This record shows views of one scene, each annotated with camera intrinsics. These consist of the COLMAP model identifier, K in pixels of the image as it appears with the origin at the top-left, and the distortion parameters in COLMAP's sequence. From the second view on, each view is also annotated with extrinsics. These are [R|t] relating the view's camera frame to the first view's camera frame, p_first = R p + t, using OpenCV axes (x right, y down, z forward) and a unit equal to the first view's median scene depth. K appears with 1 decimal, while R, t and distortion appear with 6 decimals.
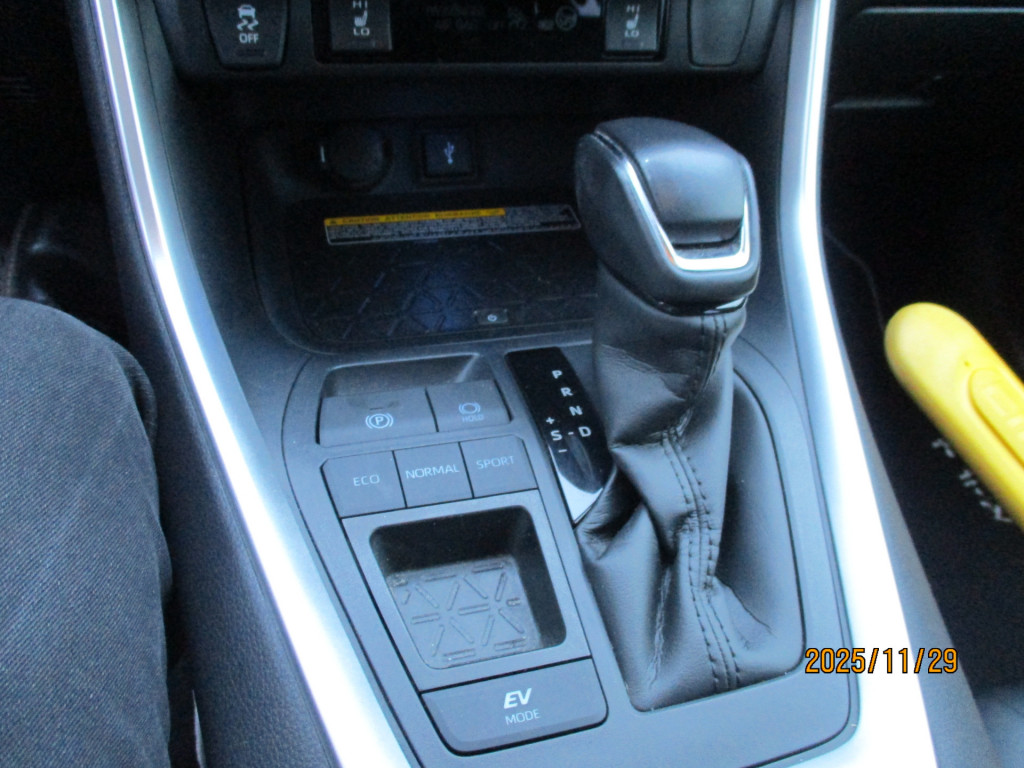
lens RADIAL K [[857.9, 0, 523.9], [0, 857.9, 384.5], [0, 0, 1]] dist [-0.010159, 0.003826]
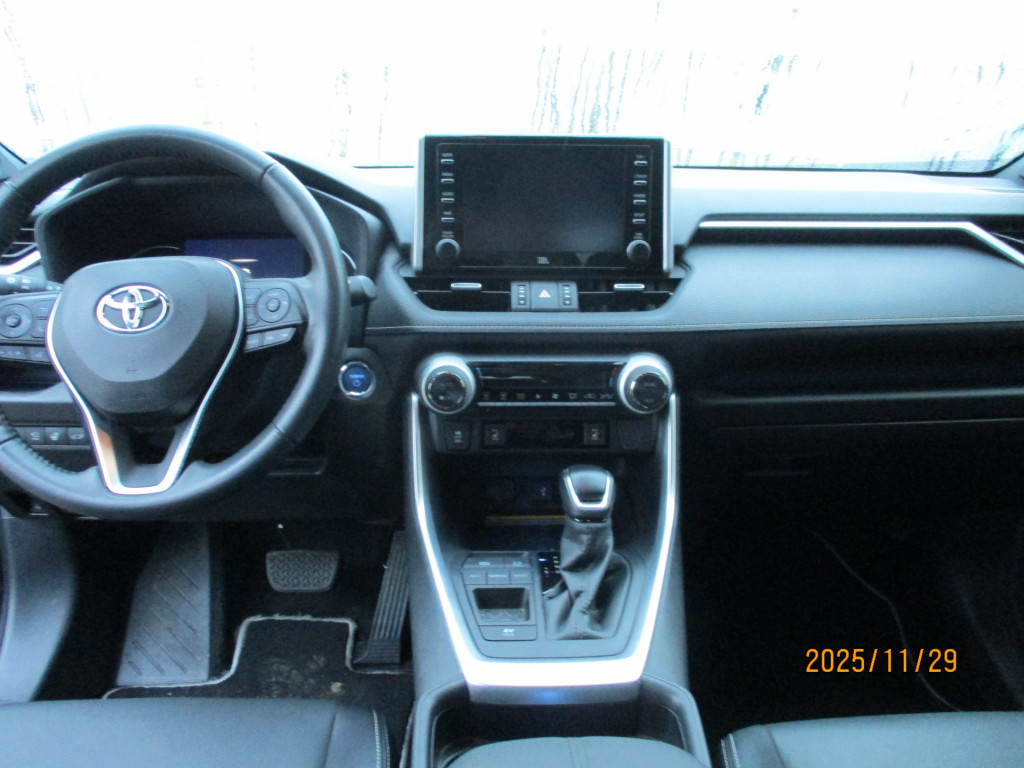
lens RADIAL K [[857.9, 0, 523.9], [0, 857.9, 384.5], [0, 0, 1]] dist [-0.010159, 0.003826]
pose [[0.964953, -0.034302, -0.260171, 0.658455], [-0.089618, 0.888741, -0.449564, 0.715907], [0.246646, 0.457124, 0.854519, -1.532203]]
